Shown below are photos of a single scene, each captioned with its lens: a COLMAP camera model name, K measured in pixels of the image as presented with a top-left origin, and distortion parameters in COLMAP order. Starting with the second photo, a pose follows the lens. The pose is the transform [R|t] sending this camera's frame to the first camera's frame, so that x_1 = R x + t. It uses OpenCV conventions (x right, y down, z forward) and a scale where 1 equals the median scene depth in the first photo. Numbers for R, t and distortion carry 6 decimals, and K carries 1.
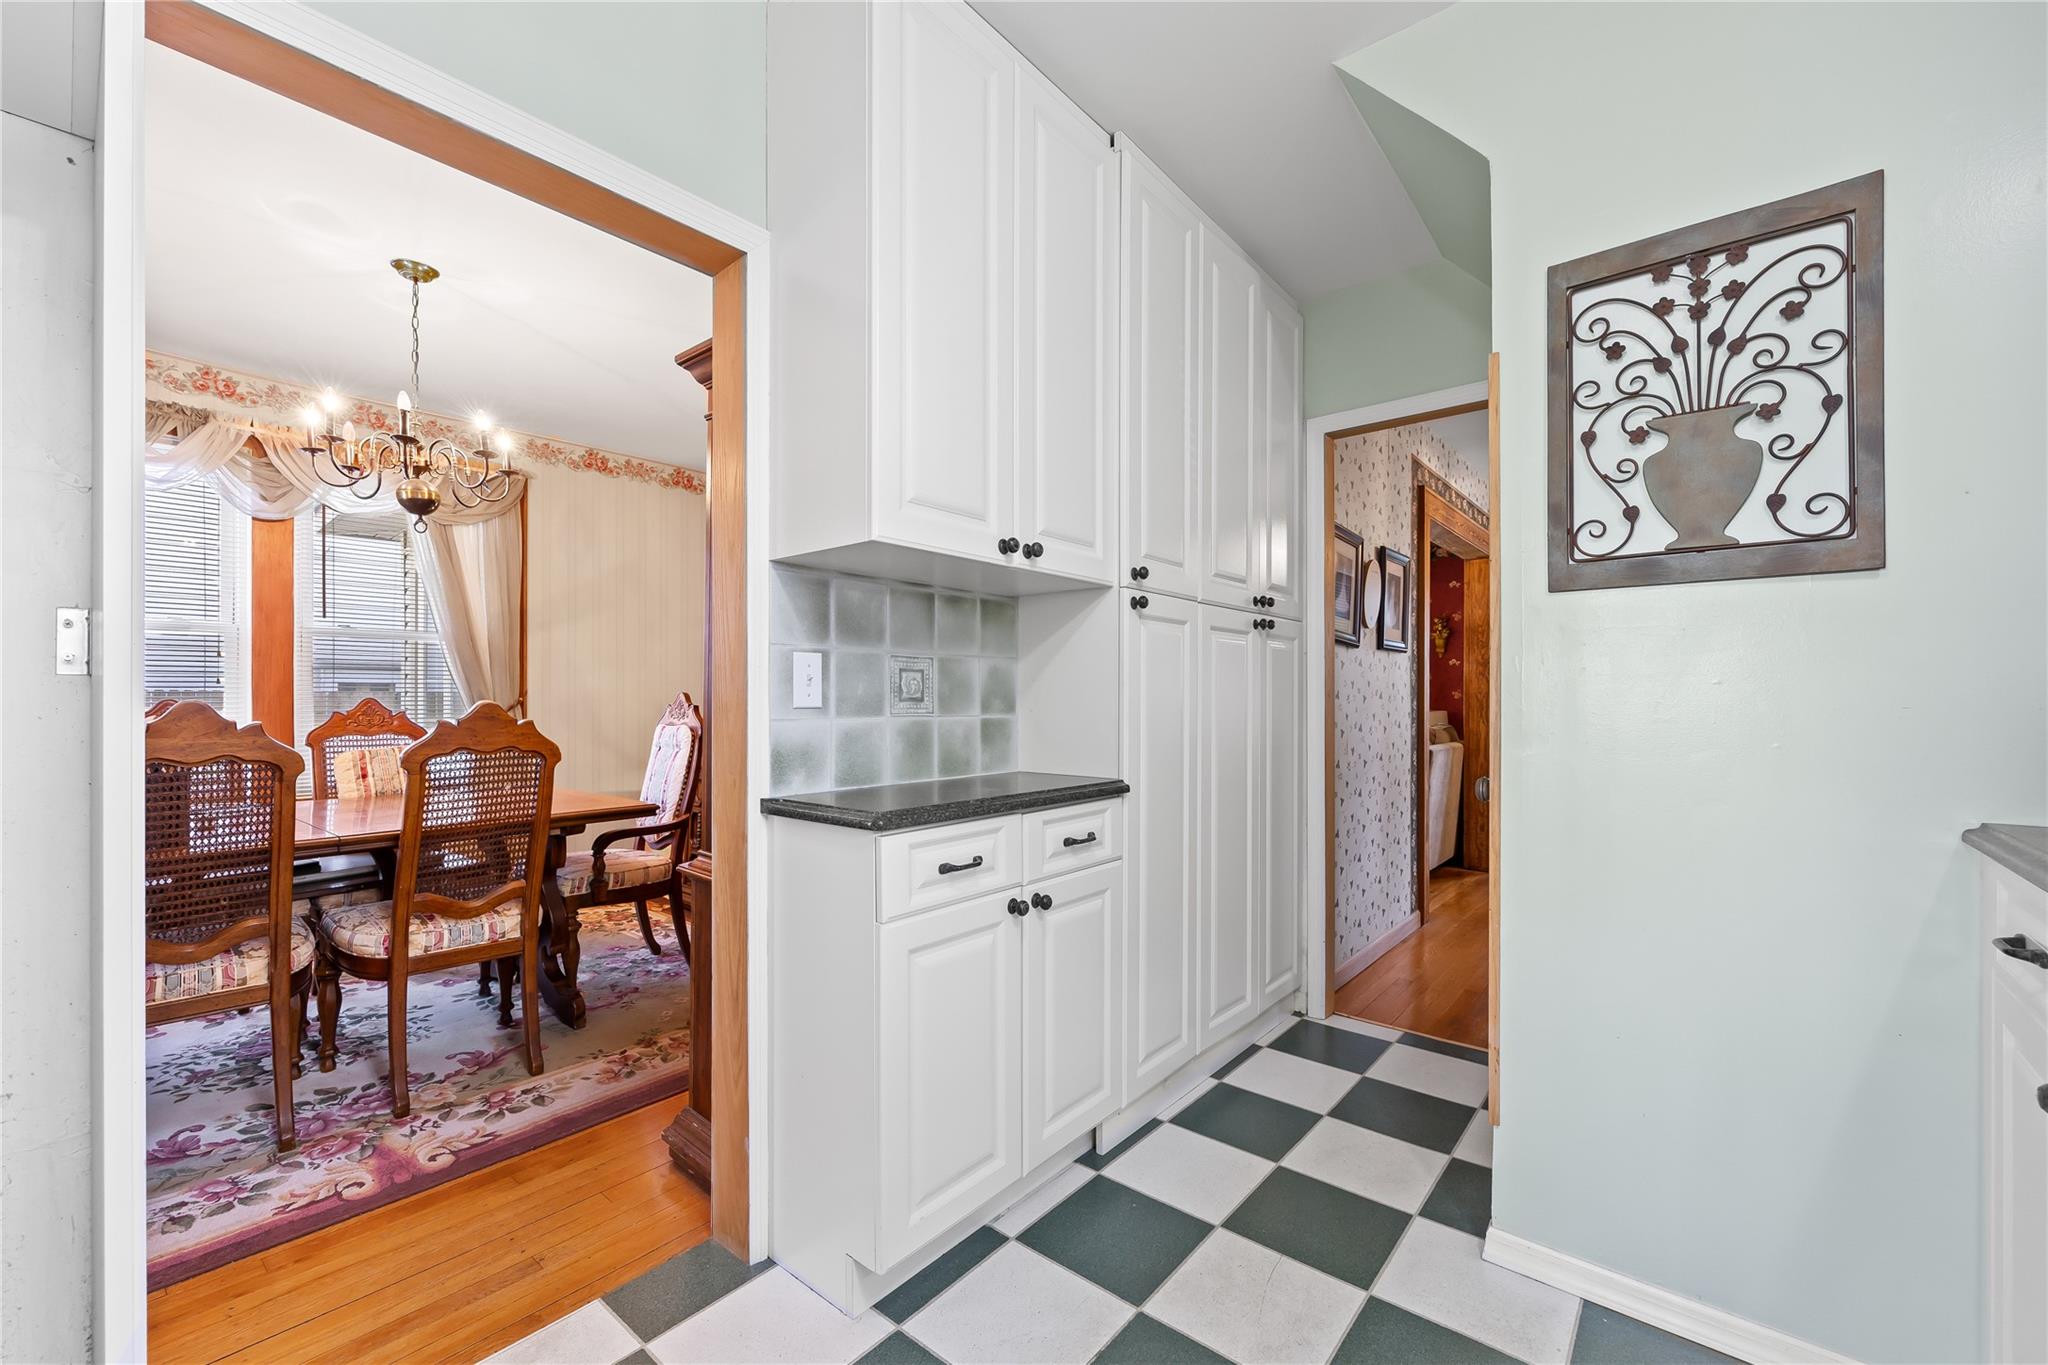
lens RADIAL K [[832.6, 0, 1030.0], [0, 832.6, 689.5], [0, 0, 1]] dist [-0.002439, 0.000100]
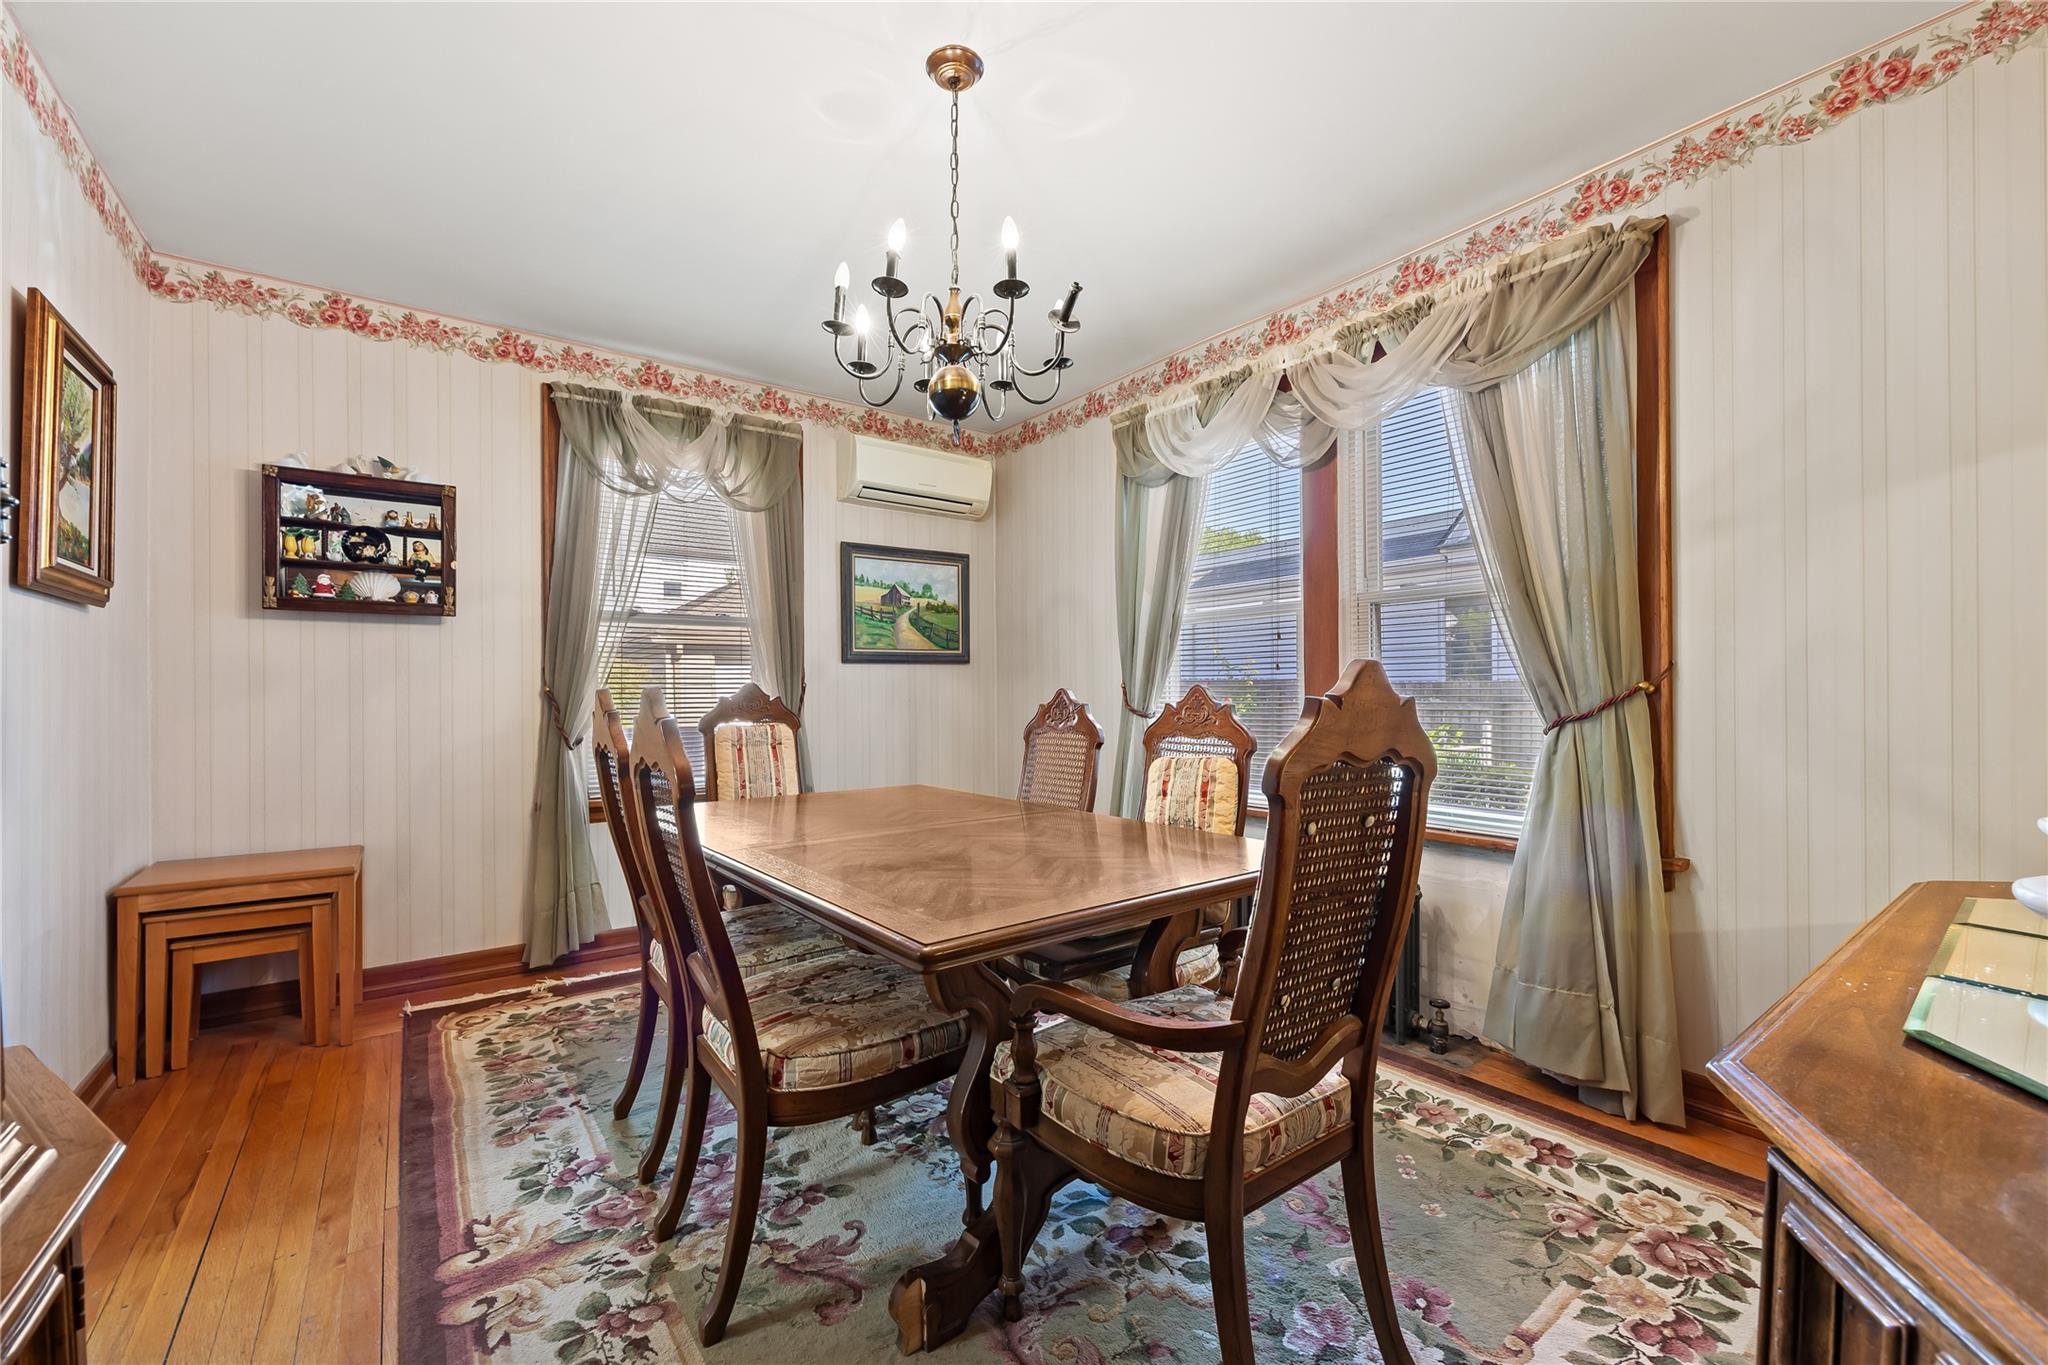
lens RADIAL K [[832.6, 0, 1022.0], [0, 832.6, 680.0], [0, 0, 1]] dist [-0.002439, 0.000100]
pose [[-0.236714, -0.017742, -0.971417, -0.088610], [0.013365, 0.999679, -0.021515, 0.029532], [0.971487, -0.018076, -0.236401, 1.379537]]
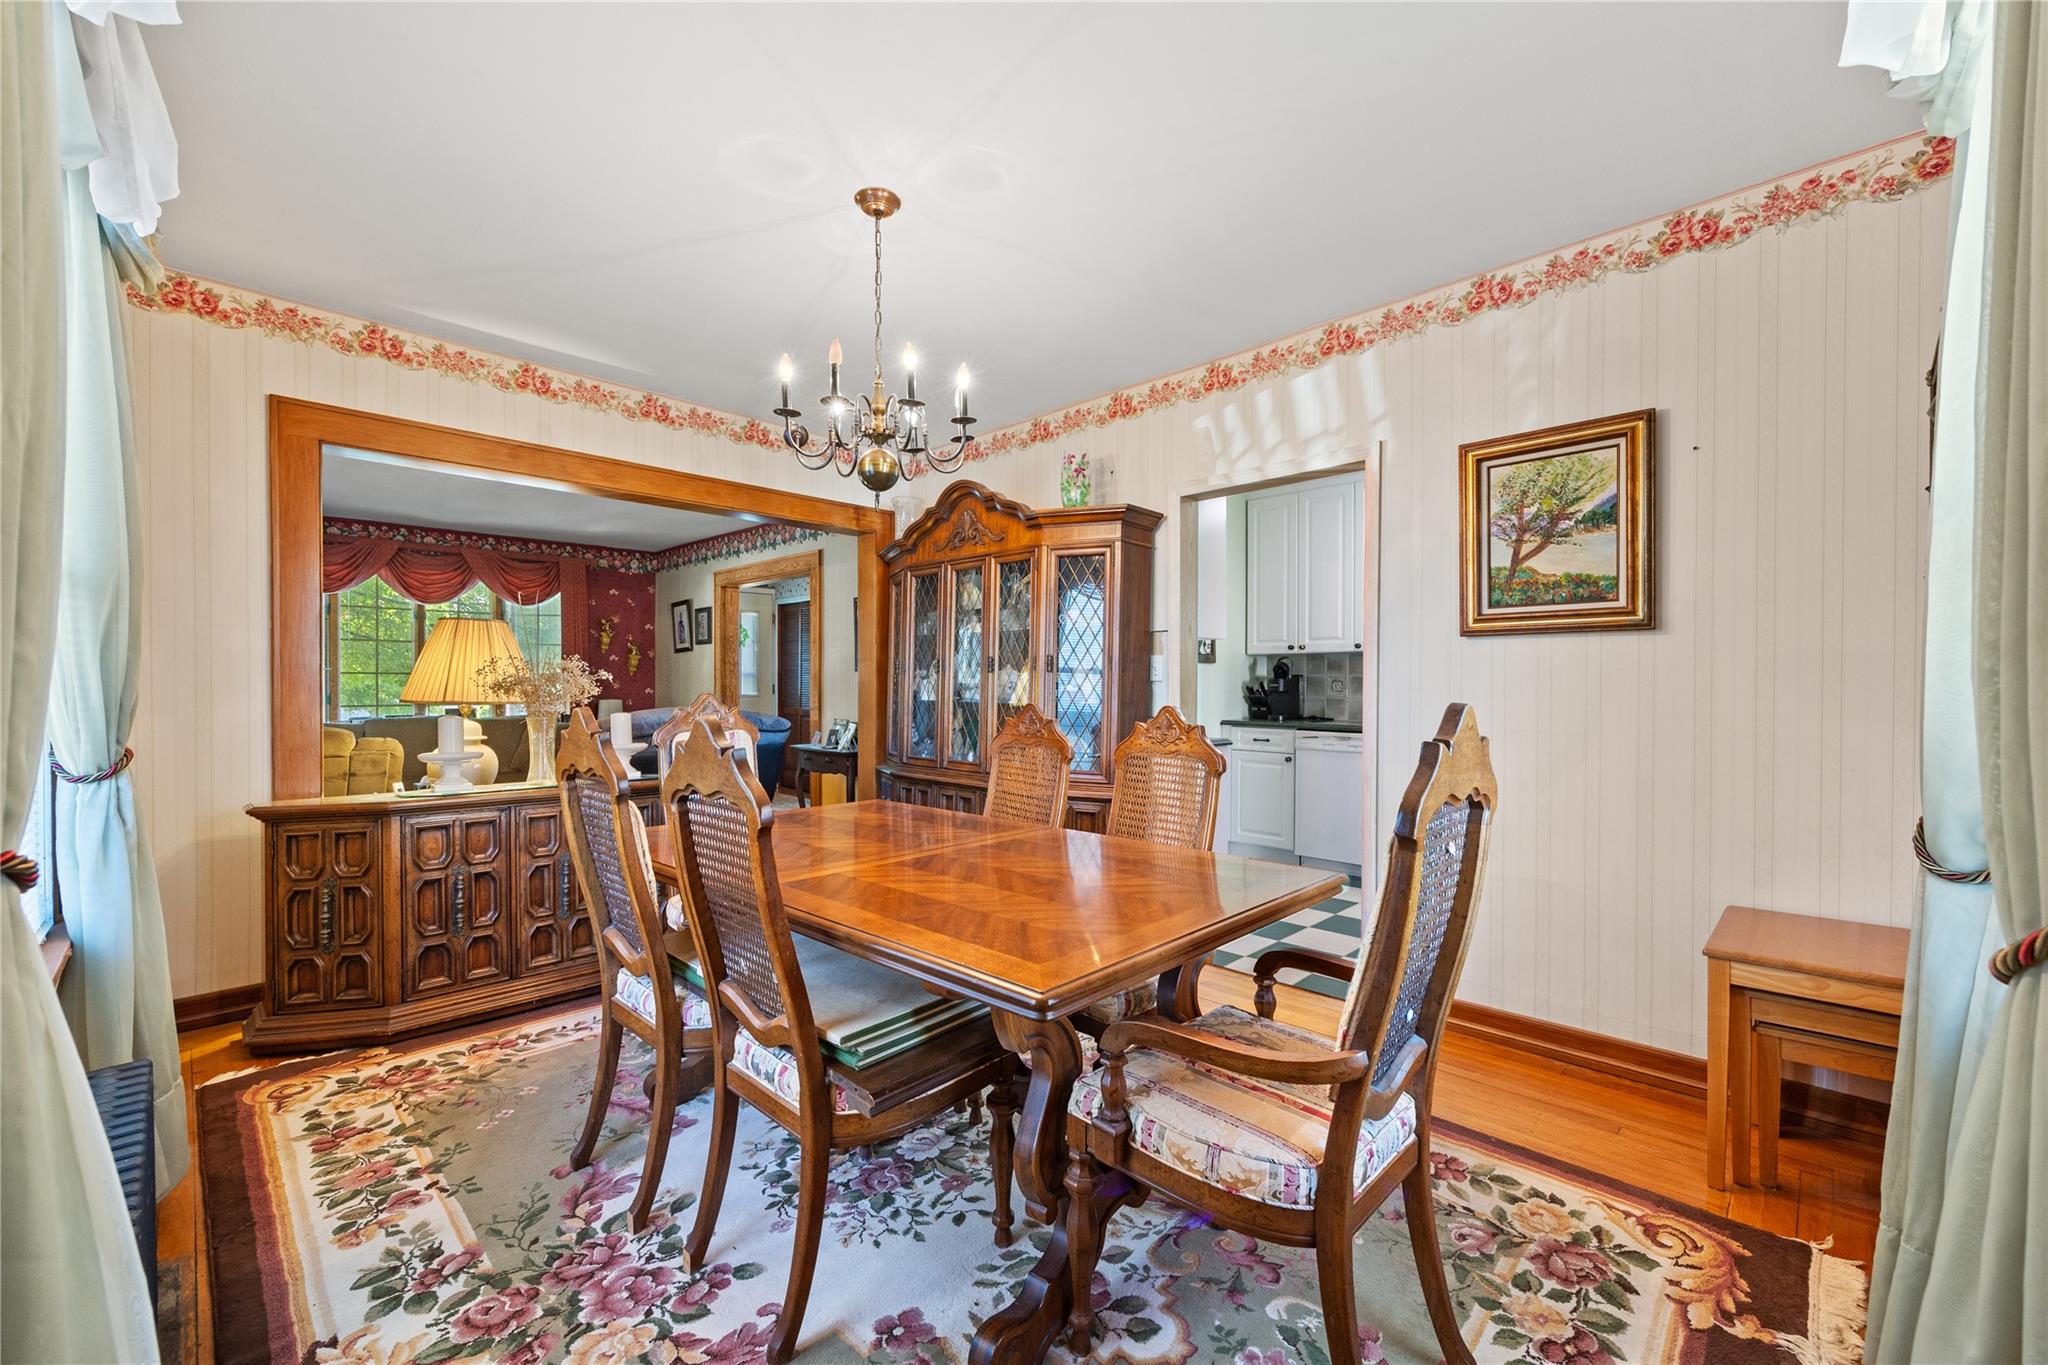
lens RADIAL K [[832.6, 0, 1024.0], [0, 832.6, 696.1], [0, 0, 1]] dist [-0.002439, 0.000100]
pose [[0.084618, -0.017149, 0.996266, -1.798756], [-0.008433, 0.999804, 0.017926, -0.021755], [-0.996378, -0.009918, 0.084456, 0.877026]]
